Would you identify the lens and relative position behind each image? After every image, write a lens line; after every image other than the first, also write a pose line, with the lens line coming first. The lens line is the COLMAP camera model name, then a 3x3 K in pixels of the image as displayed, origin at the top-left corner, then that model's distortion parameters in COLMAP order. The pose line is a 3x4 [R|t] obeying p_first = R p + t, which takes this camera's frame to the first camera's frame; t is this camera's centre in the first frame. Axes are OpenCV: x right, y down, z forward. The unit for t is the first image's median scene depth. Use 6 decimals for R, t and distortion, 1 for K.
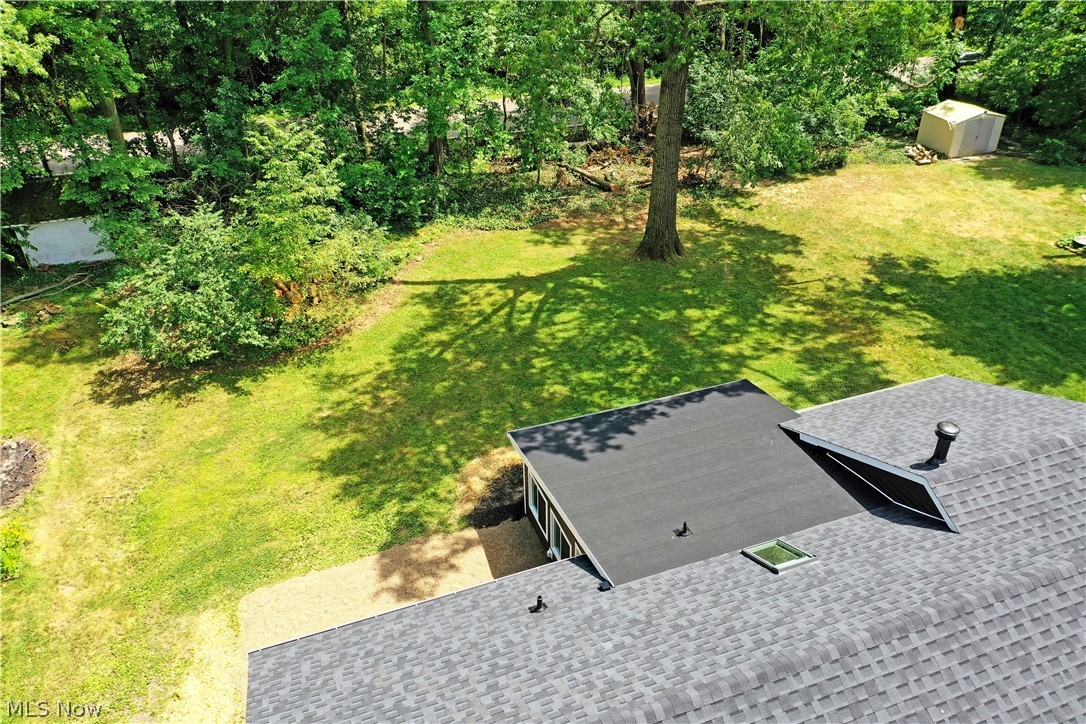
lens RADIAL K [[861.6, 0, 543.0], [0, 861.6, 362.0], [0, 0, 1]] dist [0.017129, 0.008064]
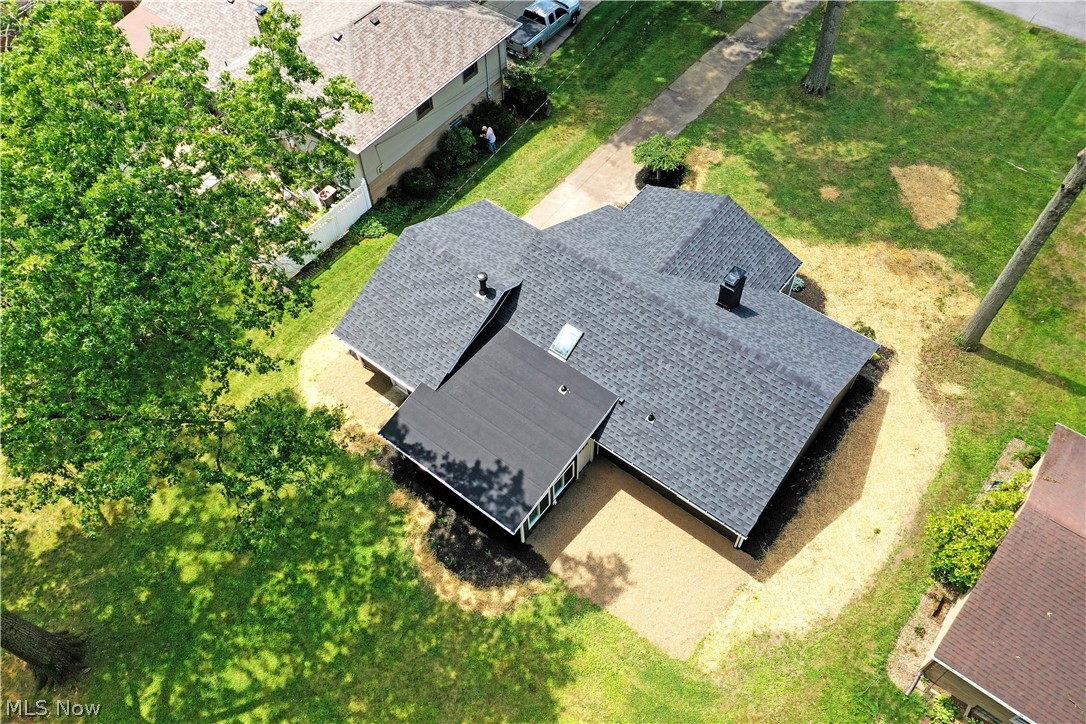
lens RADIAL K [[861.6, 0, 543.0], [0, 861.6, 362.0], [0, 0, 1]] dist [0.017129, 0.008064]
pose [[-0.523671, -0.677448, 0.516558, -0.591423], [0.494967, 0.251563, 0.831699, -1.114921], [-0.693380, 0.691217, 0.203578, 0.472509]]
